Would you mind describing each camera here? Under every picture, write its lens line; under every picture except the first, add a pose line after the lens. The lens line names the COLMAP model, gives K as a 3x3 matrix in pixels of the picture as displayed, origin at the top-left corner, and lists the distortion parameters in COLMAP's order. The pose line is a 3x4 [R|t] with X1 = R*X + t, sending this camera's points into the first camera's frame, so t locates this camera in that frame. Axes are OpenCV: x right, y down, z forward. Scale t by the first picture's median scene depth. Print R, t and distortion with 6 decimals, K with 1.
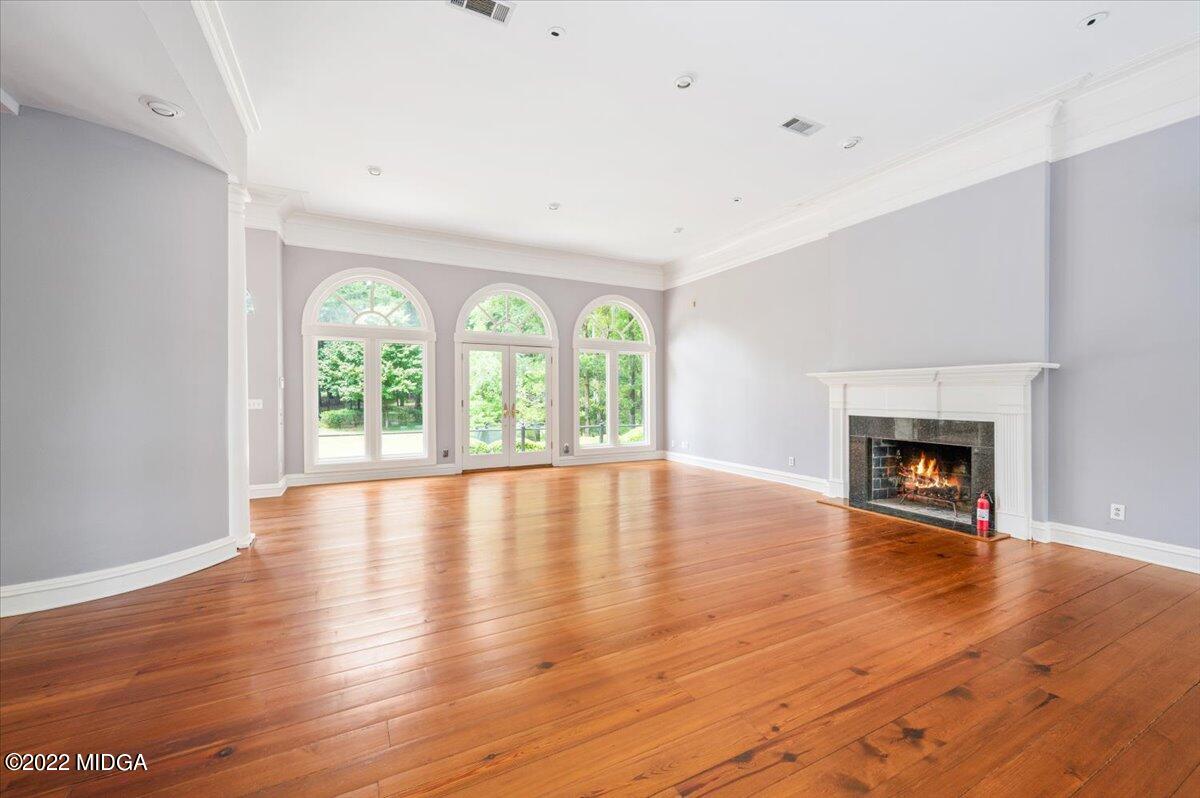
lens RADIAL K [[476.4, 0, 599.7], [0, 476.4, 393.3], [0, 0, 1]] dist [0.000421, 0.000073]
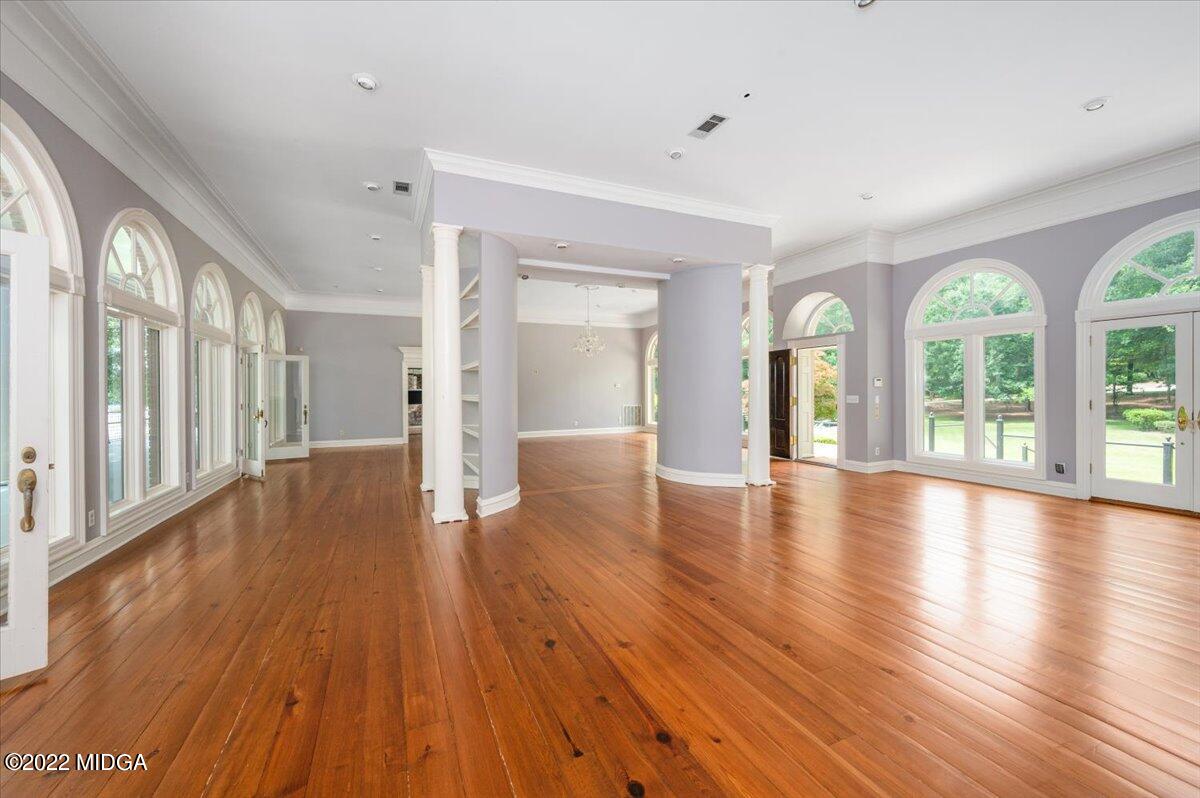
lens RADIAL K [[476.4, 0, 599.7], [0, 476.4, 393.3], [0, 0, 1]] dist [0.000421, 0.000073]
pose [[-0.059522, 0.005822, -0.998210, 0.564242], [0.002867, 0.999980, 0.005661, -0.002941], [0.998223, -0.002525, -0.059538, 0.344010]]
